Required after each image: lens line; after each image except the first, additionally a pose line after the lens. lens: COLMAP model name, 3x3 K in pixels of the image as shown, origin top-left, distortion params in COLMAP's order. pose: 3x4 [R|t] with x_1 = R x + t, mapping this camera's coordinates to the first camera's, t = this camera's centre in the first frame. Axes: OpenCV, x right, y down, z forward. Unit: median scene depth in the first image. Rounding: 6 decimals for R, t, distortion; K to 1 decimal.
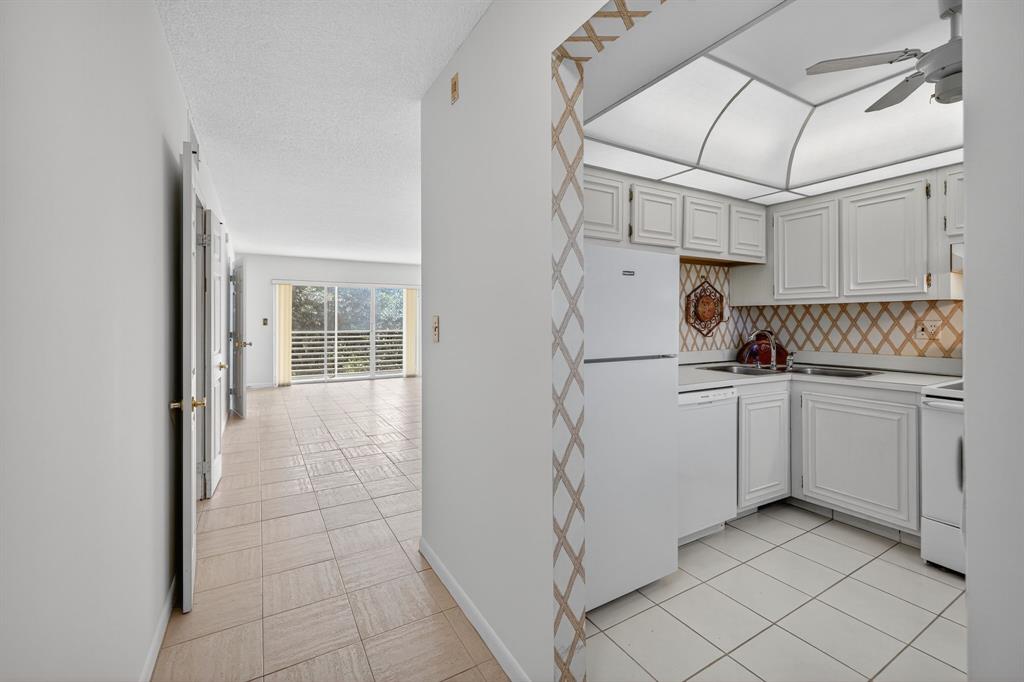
lens RADIAL K [[428.1, 0, 504.9], [0, 428.1, 318.4], [0, 0, 1]] dist [0.001249, -0.000765]
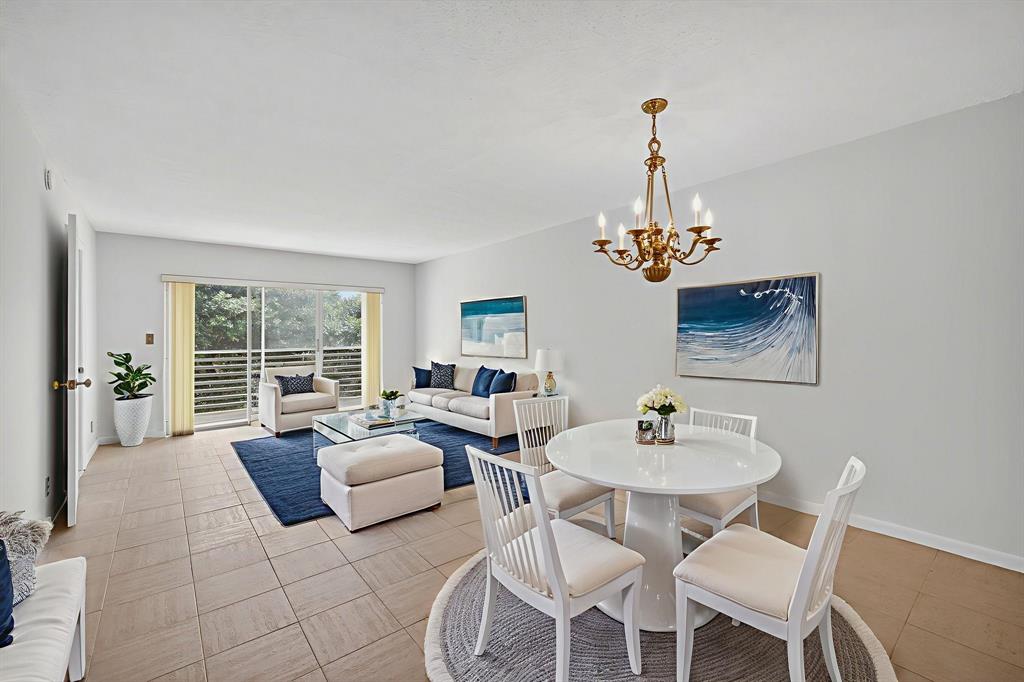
lens RADIAL K [[428.1, 0, 530.3], [0, 428.1, 327.6], [0, 0, 1]] dist [0.001249, -0.000765]
pose [[0.980730, -0.013981, 0.194869, -0.084425], [0.015652, 0.999853, -0.007038, 0.003759], [-0.194742, 0.009952, 0.980804, 0.180535]]
